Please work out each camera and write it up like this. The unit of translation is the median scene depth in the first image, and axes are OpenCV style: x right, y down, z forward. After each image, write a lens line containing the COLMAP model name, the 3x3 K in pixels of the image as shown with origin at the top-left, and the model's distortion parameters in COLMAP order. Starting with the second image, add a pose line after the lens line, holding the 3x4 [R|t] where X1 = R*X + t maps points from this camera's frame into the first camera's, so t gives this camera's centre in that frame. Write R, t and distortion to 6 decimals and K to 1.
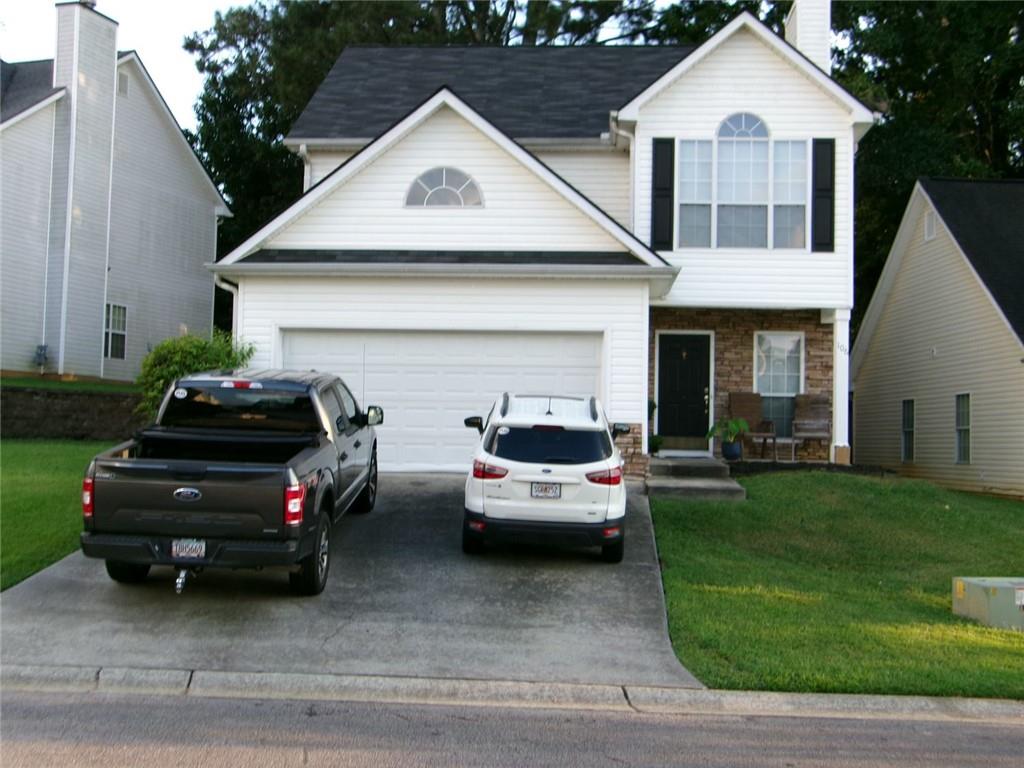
lens RADIAL K [[1245.4, 0, 512.0], [0, 1245.4, 381.9], [0, 0, 1]] dist [-0.016484, 0.000000]
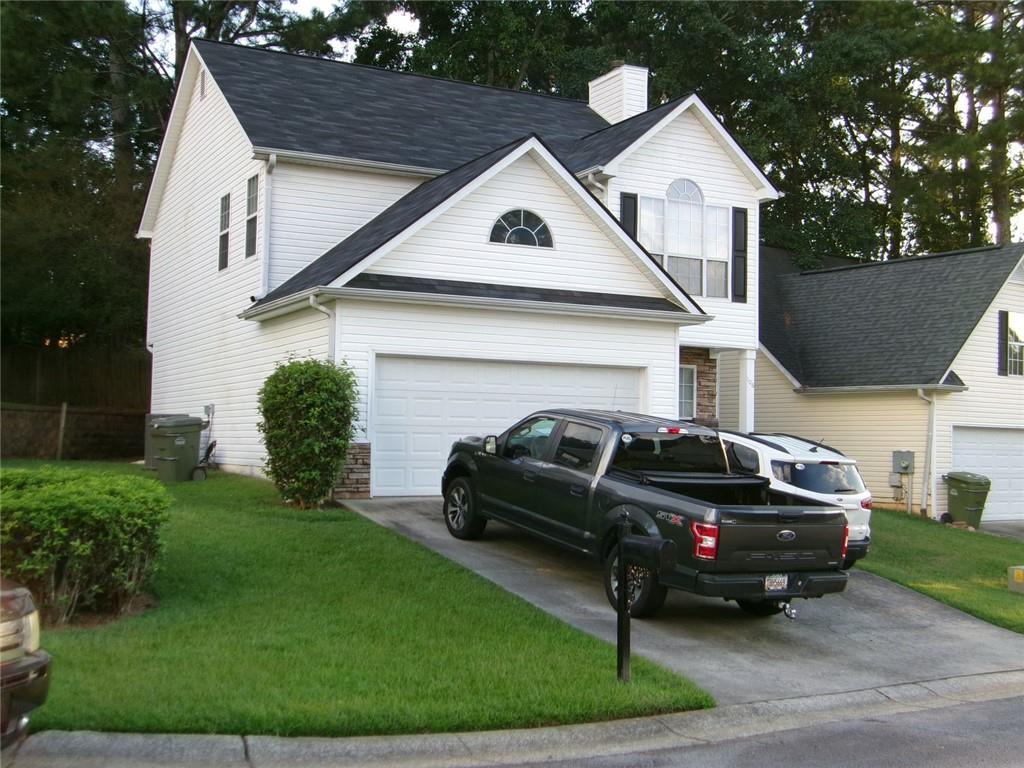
lens RADIAL K [[1245.4, 0, 512.6], [0, 1245.4, 385.1], [0, 0, 1]] dist [-0.016484, 0.000000]
pose [[0.856520, 0.021074, 0.515684, -0.607804], [-0.027998, 0.999592, 0.005653, -0.026883], [-0.515355, -0.019280, 0.856760, 0.085667]]
